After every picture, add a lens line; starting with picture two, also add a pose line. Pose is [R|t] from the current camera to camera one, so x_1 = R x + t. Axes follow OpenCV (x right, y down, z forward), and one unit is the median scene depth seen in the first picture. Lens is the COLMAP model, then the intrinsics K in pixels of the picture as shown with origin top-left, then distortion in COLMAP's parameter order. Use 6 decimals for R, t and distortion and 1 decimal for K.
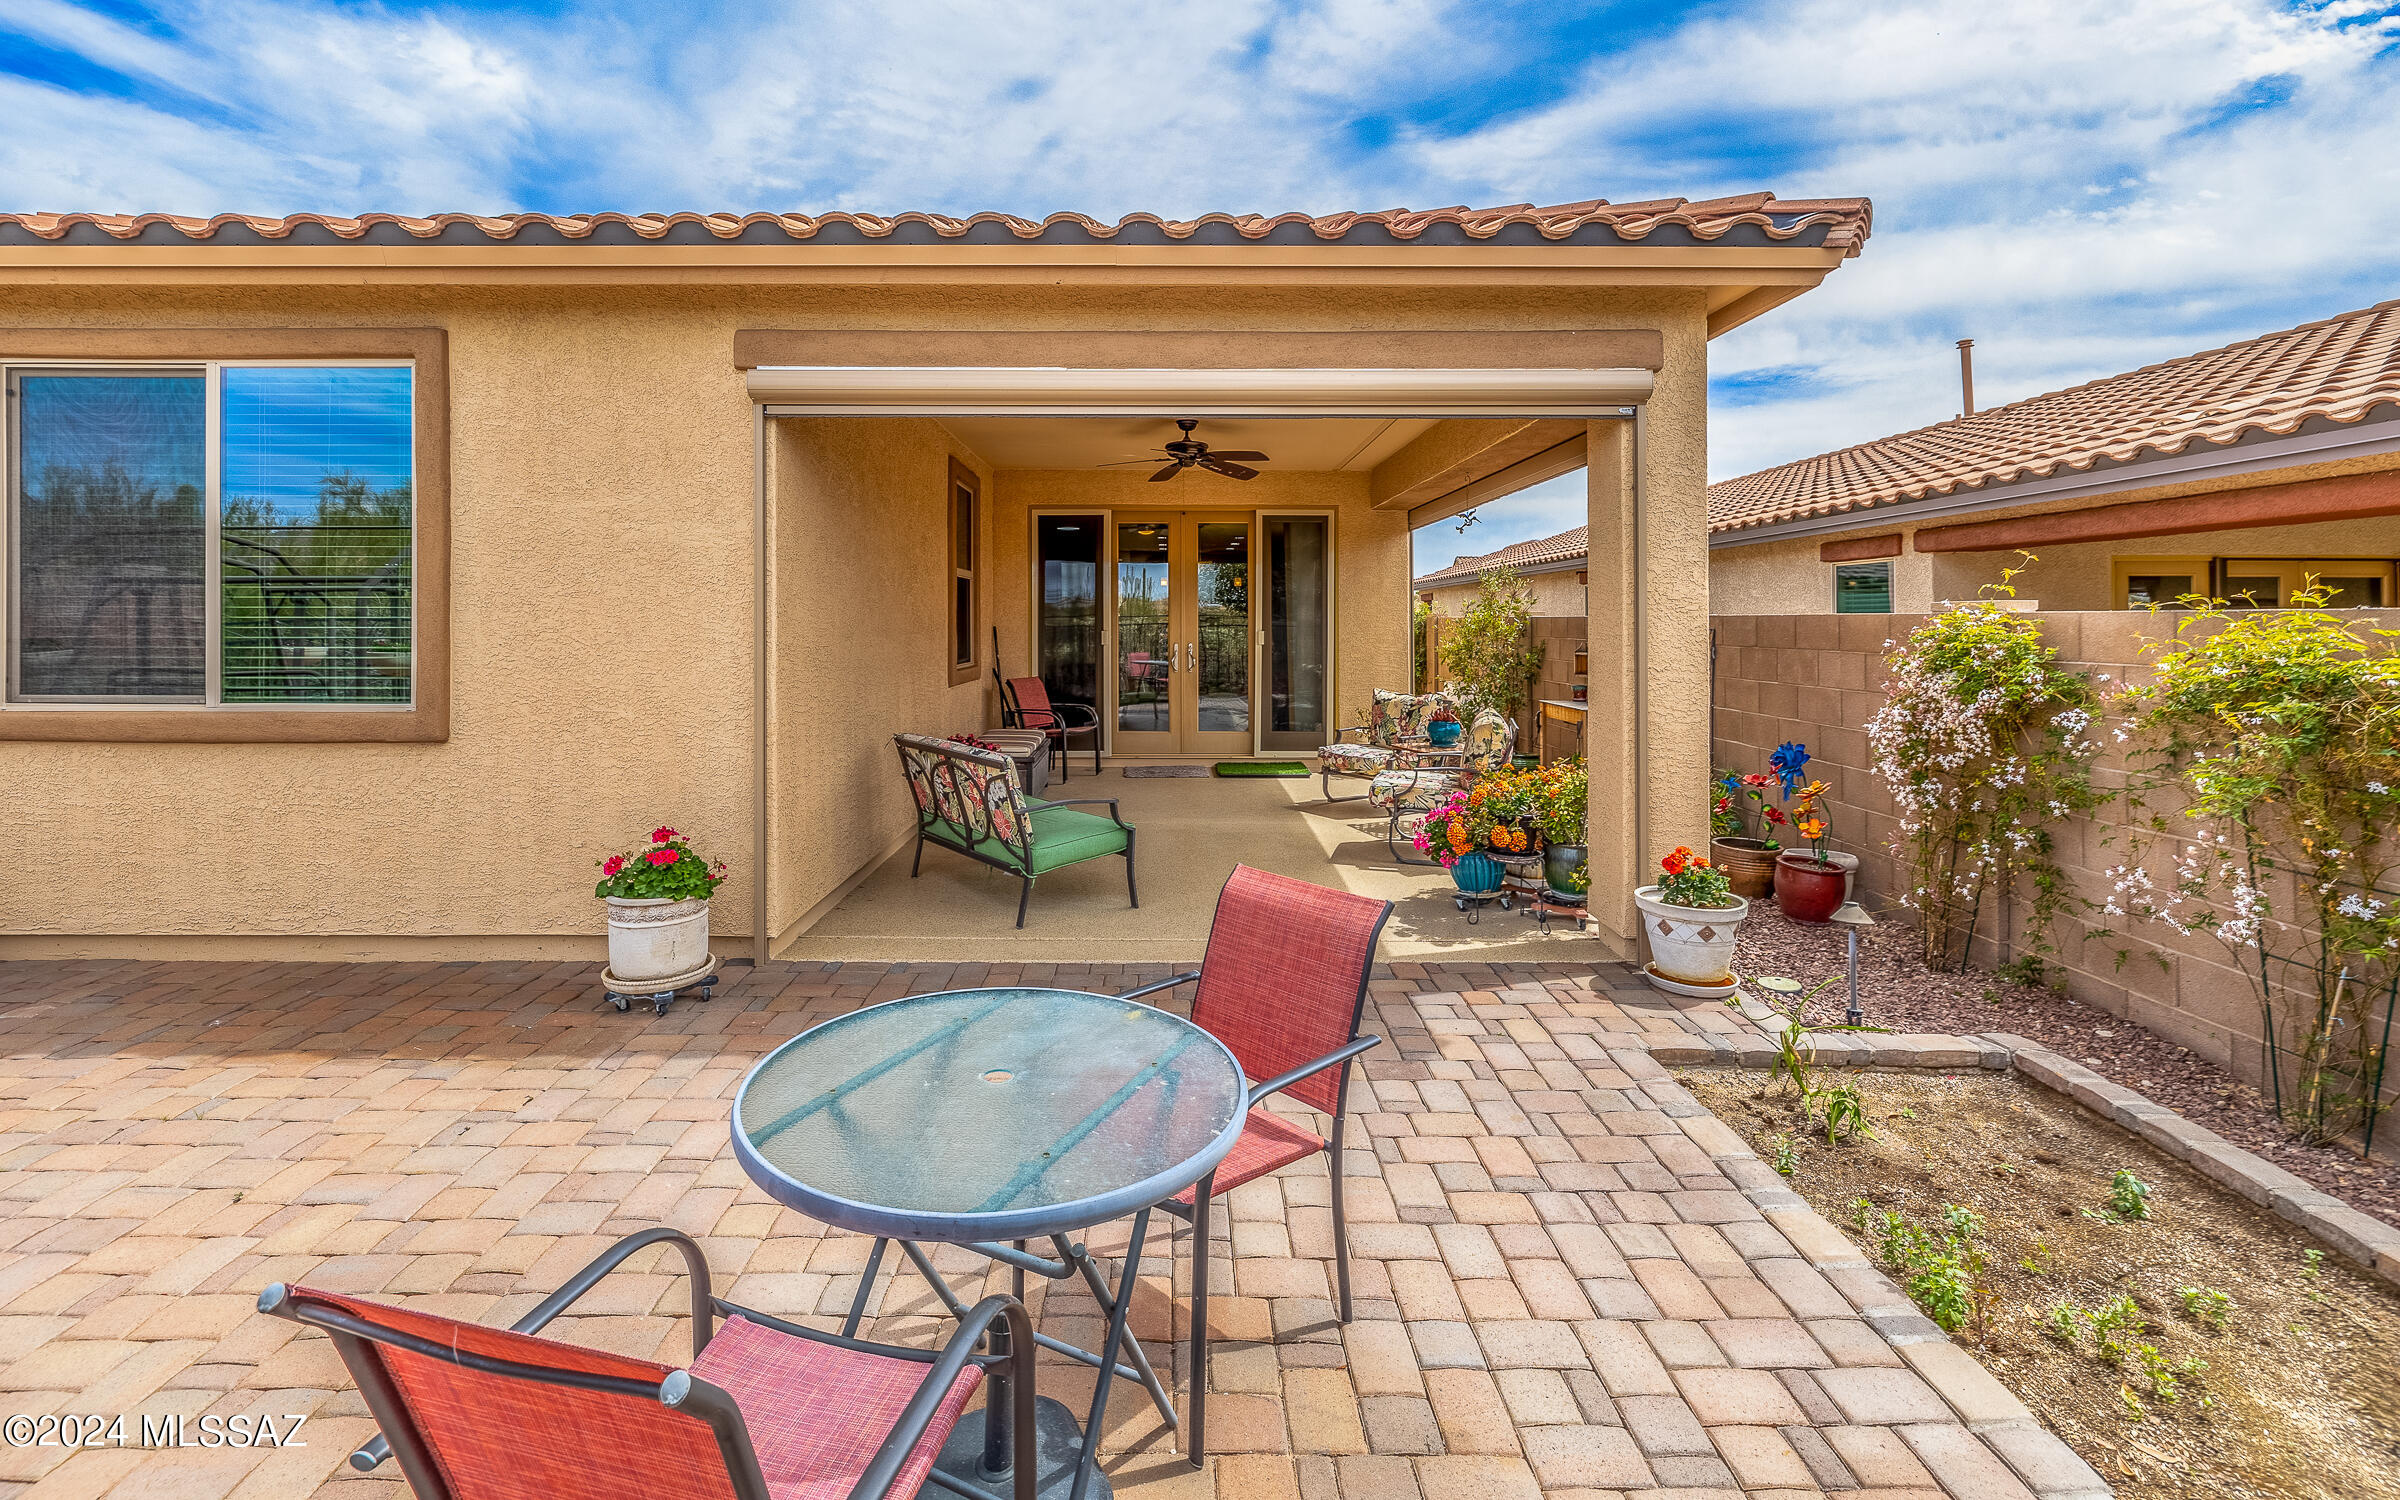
lens RADIAL K [[1020.5, 0, 1155.2], [0, 1020.5, 598.0], [0, 0, 1]] dist [-0.001169, 0.000078]
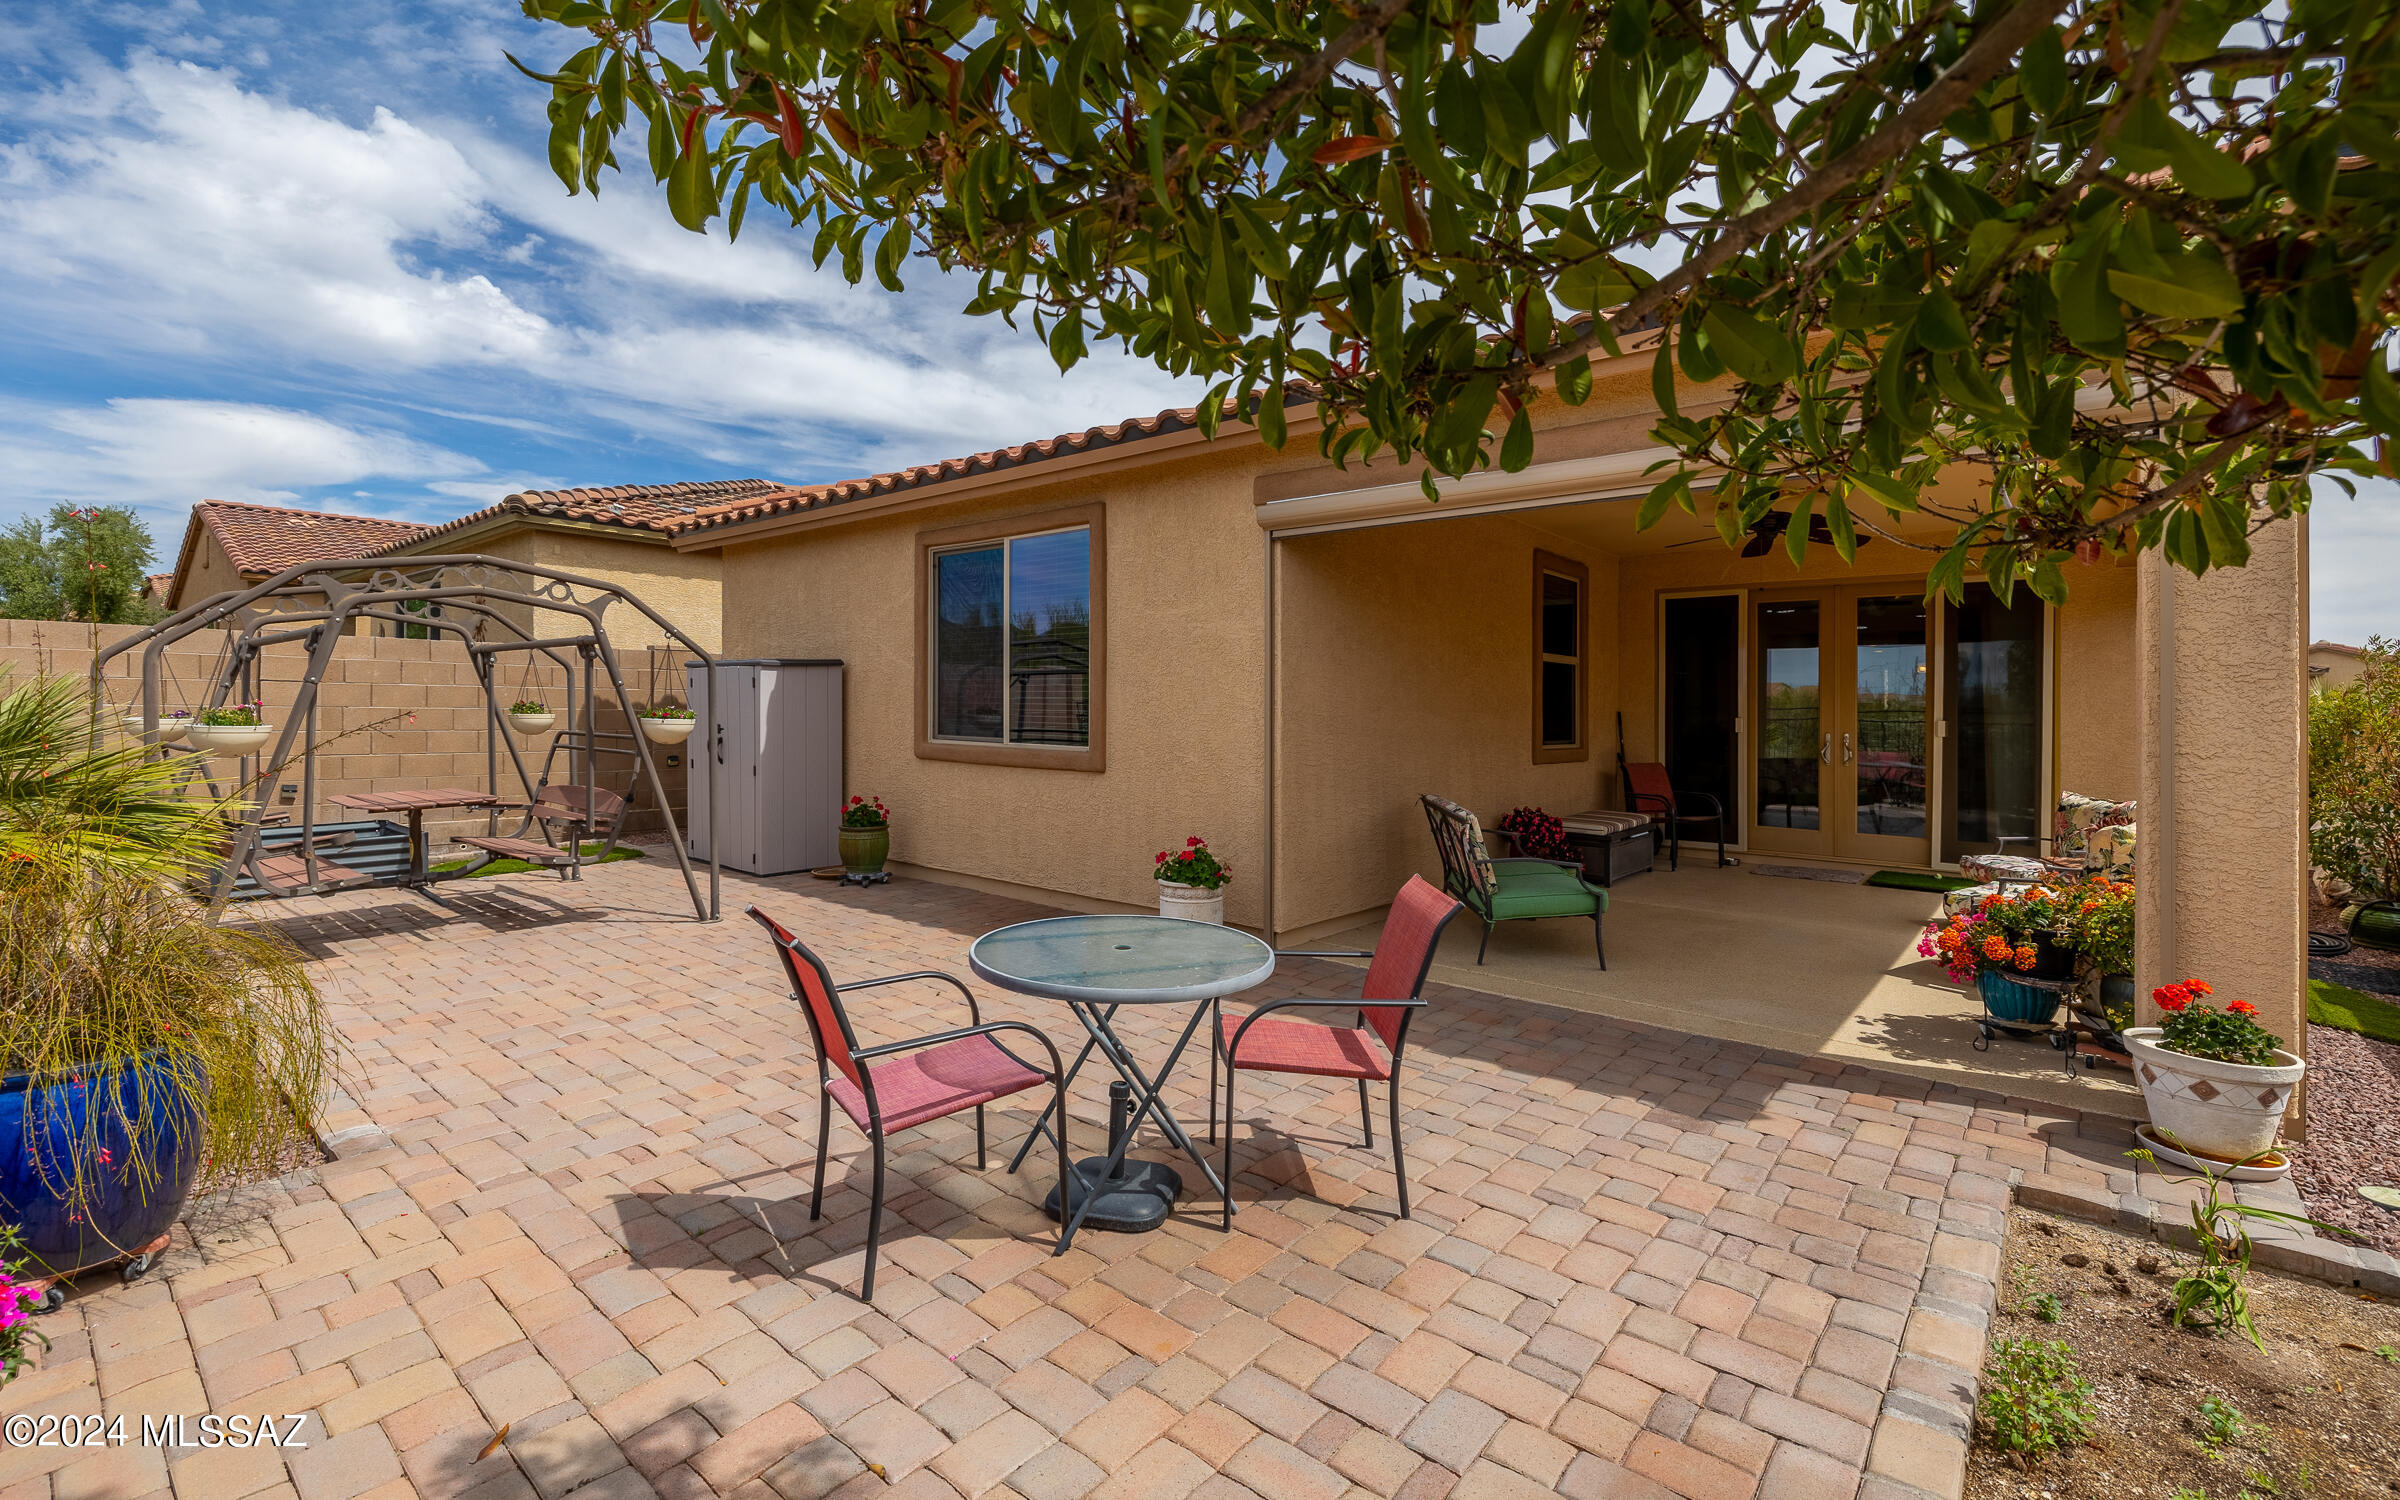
lens RADIAL K [[1020.5, 0, 1225.3], [0, 1020.5, 694.6], [0, 0, 1]] dist [-0.001169, 0.000078]
pose [[0.777081, 0.000638, -0.629401, 0.403724], [-0.000436, 1.000000, 0.000476, 0.023914], [0.629401, -0.000095, 0.777081, -0.070367]]
